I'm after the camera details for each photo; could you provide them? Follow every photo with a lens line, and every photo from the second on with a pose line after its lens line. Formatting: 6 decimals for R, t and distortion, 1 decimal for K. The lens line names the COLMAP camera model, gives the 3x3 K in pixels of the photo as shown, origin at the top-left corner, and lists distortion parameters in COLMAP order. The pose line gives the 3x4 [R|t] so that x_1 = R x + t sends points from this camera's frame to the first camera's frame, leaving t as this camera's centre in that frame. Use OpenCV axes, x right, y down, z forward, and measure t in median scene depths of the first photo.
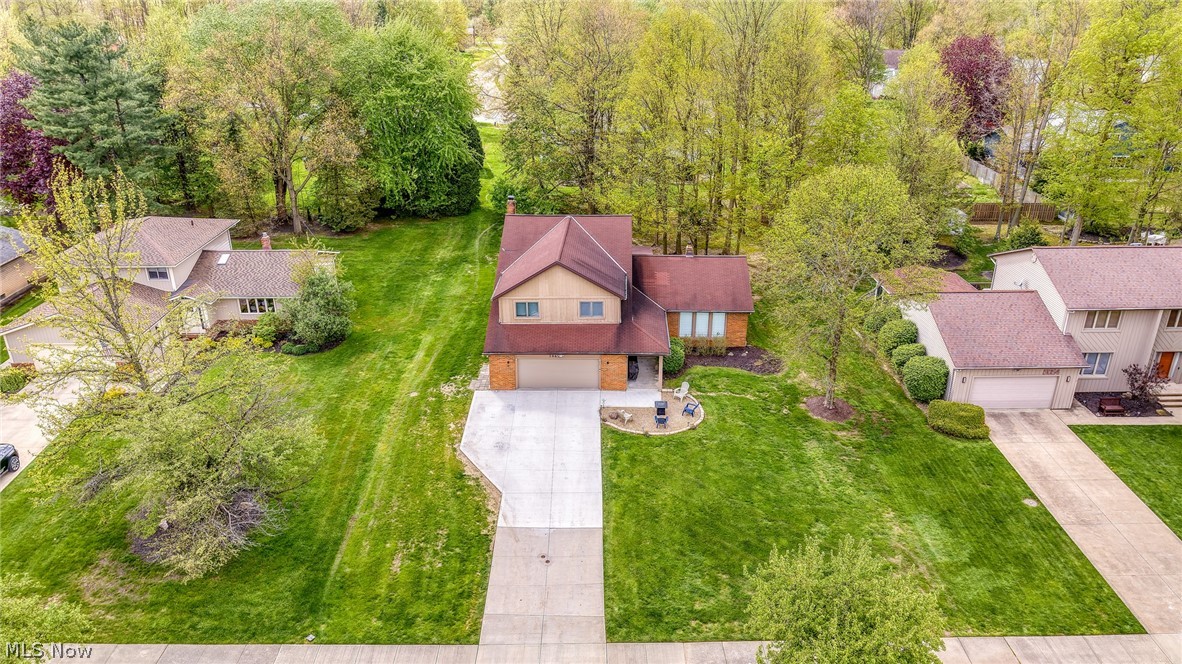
lens RADIAL K [[817.4, 0, 591.0], [0, 817.4, 332.0], [0, 0, 1]] dist [0.000071, -0.000176]
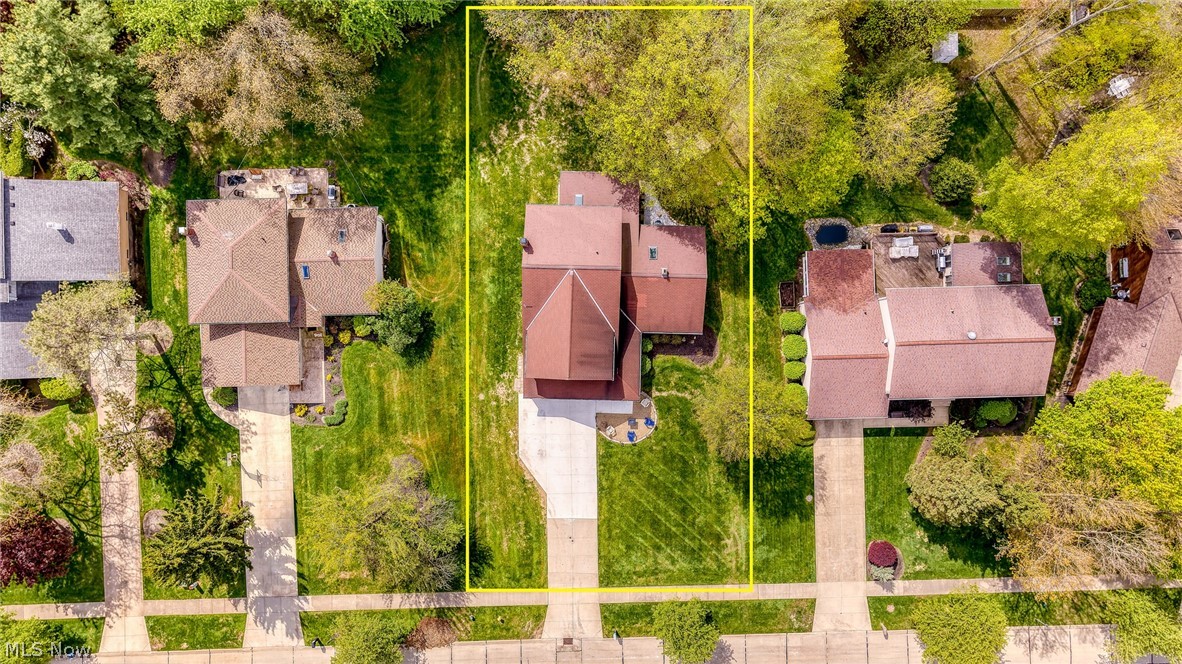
lens RADIAL K [[817.4, 0, 591.0], [0, 817.4, 332.0], [0, 0, 1]] dist [0.000071, -0.000176]
pose [[0.999884, -0.013573, 0.006909, -0.008493], [-0.000603, 0.417982, 0.908455, -1.548662], [-0.015219, -0.908354, 0.417926, 0.462560]]
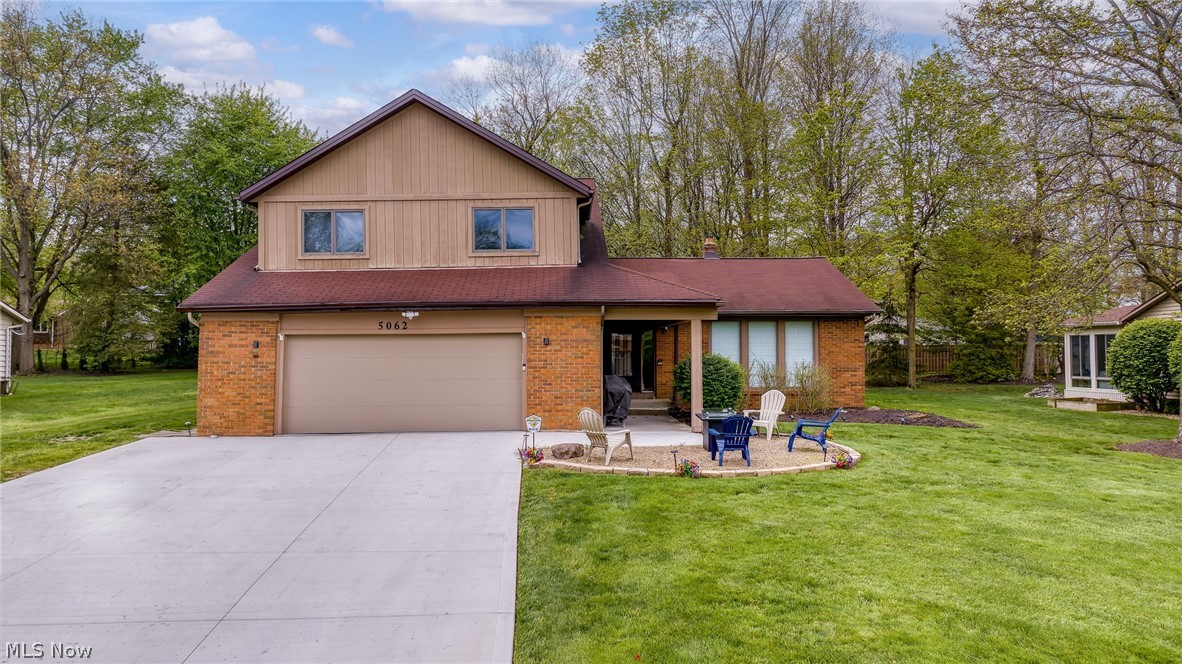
lens RADIAL K [[817.4, 0, 591.0], [0, 817.4, 332.0], [0, 0, 1]] dist [0.000071, -0.000176]
pose [[0.997594, -0.002980, 0.069263, 0.016068], [0.031692, 0.908183, -0.417372, 0.189481], [-0.061660, 0.418563, 0.906092, 0.713150]]
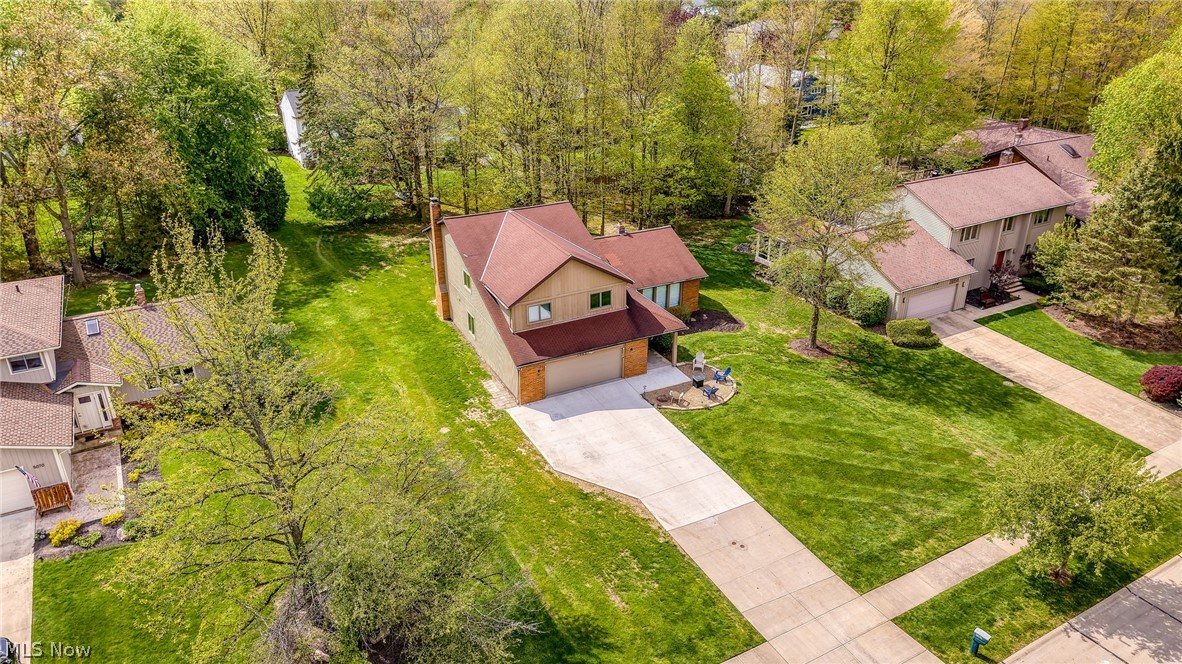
lens RADIAL K [[817.4, 0, 591.0], [0, 817.4, 332.0], [0, 0, 1]] dist [0.000071, -0.000176]
pose [[0.877331, -0.198091, 0.437094, -0.473669], [0.187483, 0.979926, 0.067789, -0.062477], [-0.441748, 0.022474, 0.896858, 0.138966]]
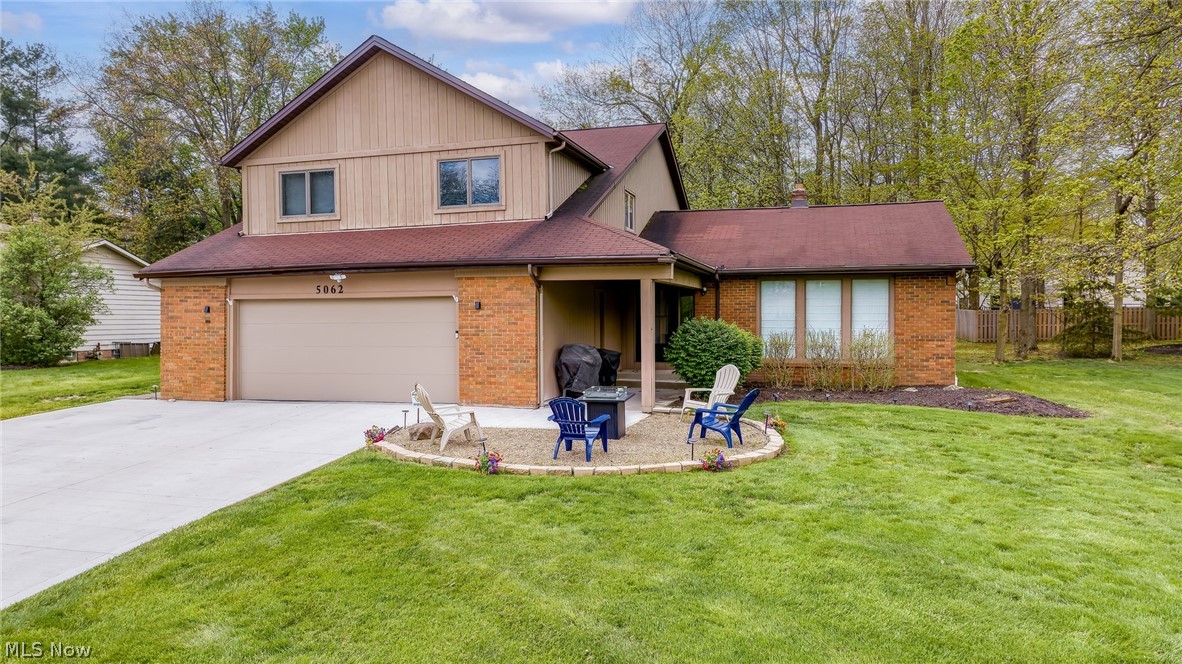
lens RADIAL K [[817.4, 0, 591.0], [0, 817.4, 332.0], [0, 0, 1]] dist [0.000071, -0.000176]
pose [[0.972399, 0.000167, -0.233325, 0.141667], [-0.088065, 0.926297, -0.366357, 0.165428], [0.216067, 0.376793, 0.900745, 0.767348]]
